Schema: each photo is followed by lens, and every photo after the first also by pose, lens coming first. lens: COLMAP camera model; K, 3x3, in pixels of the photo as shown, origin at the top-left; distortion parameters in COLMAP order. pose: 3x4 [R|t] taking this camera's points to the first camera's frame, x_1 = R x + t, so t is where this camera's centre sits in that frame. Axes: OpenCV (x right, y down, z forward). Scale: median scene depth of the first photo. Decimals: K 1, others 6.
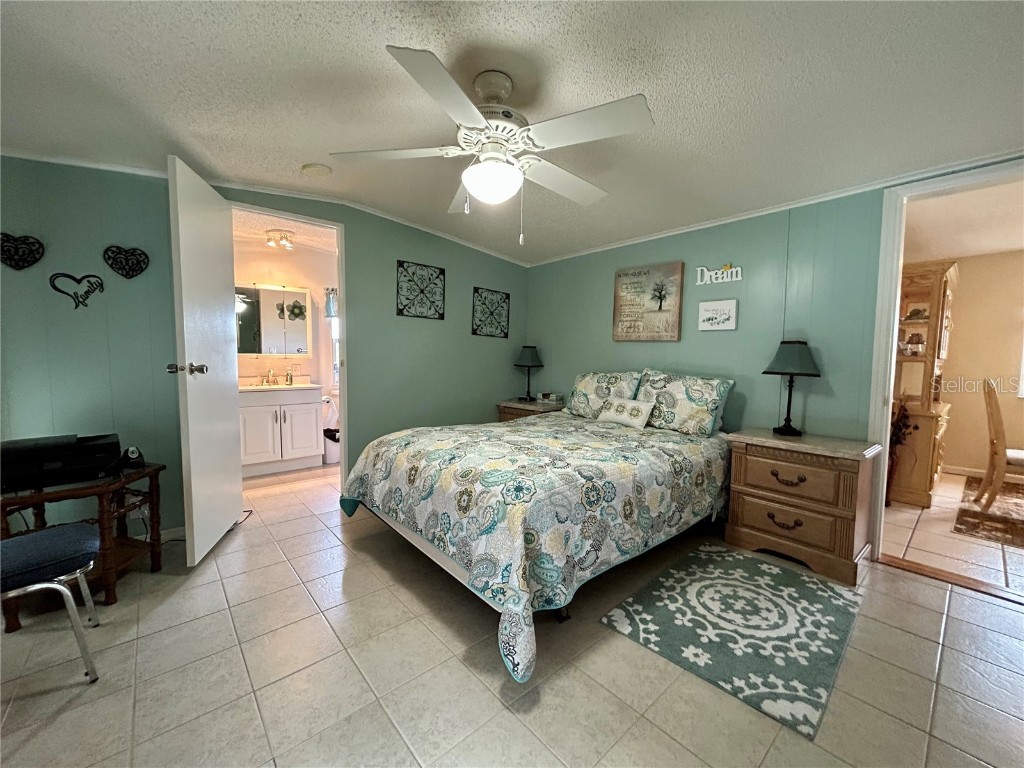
lens RADIAL K [[413.0, 0, 512.7], [0, 413.0, 384.0], [0, 0, 1]] dist [0.002256, -0.000101]
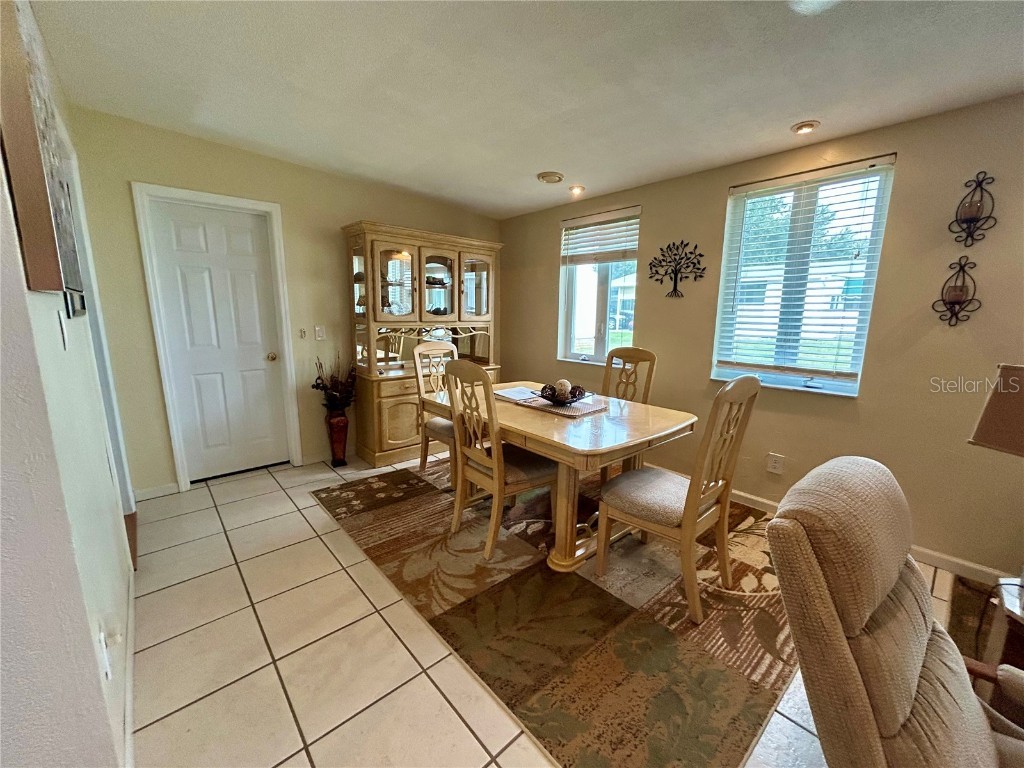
lens RADIAL K [[413.0, 0, 515.2], [0, 413.0, 384.0], [0, 0, 1]] dist [0.002256, -0.000101]
pose [[0.999966, -0.002467, 0.007829, 1.489359], [0.001671, 0.994973, 0.100125, -0.004486], [-0.008036, -0.100109, 0.994944, 0.022266]]
